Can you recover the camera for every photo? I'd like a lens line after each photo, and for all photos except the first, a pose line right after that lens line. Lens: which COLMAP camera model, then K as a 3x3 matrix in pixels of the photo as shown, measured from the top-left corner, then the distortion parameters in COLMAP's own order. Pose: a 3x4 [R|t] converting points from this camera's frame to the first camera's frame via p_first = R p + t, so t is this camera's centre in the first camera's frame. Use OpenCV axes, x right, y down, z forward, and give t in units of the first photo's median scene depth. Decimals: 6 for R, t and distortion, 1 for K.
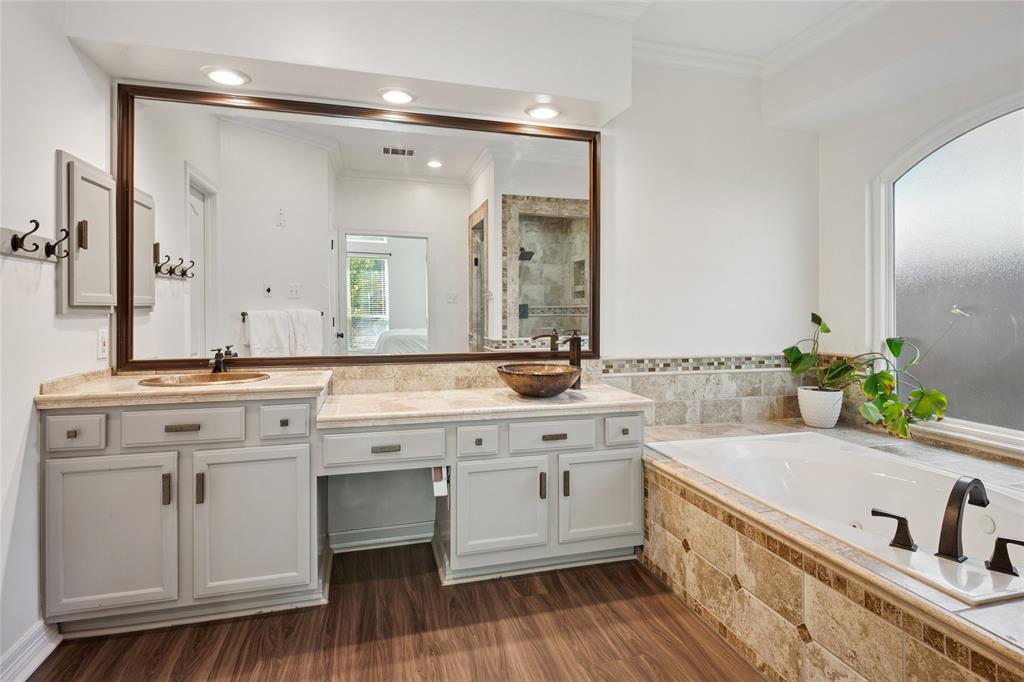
lens RADIAL K [[524.6, 0, 512.8], [0, 524.6, 310.2], [0, 0, 1]] dist [-0.001263, 0.000252]
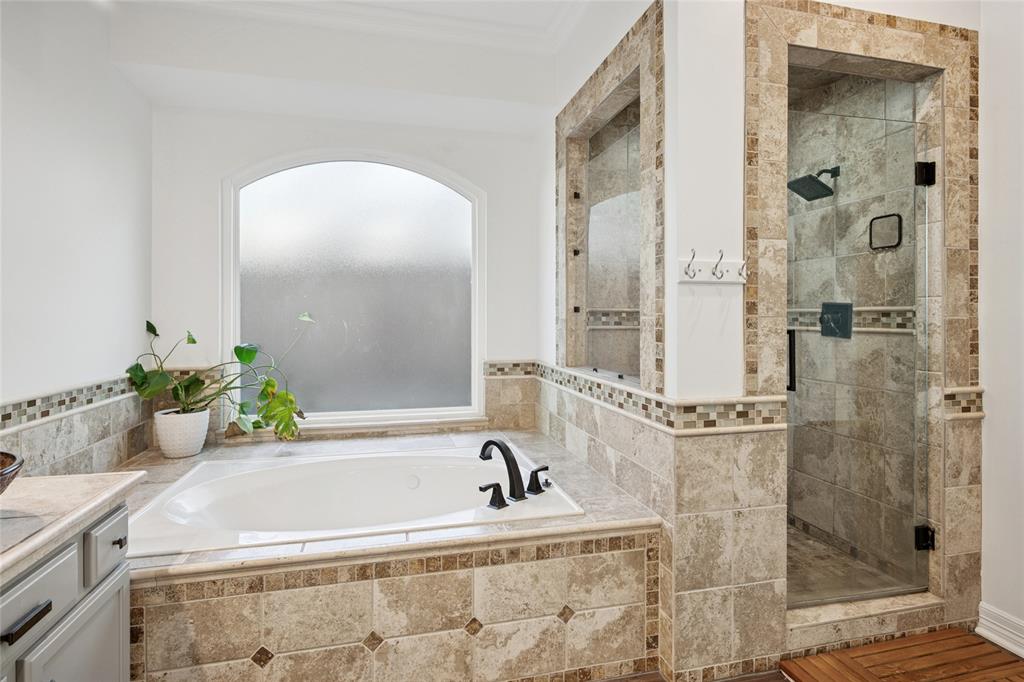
lens RADIAL K [[524.6, 0, 514.4], [0, 524.6, 319.1], [0, 0, 1]] dist [-0.001263, 0.000252]
pose [[0.023383, -0.003084, 0.999722, -0.387242], [-0.000800, 0.999995, 0.003104, -0.001046], [-0.999726, -0.000873, 0.023381, 0.712339]]
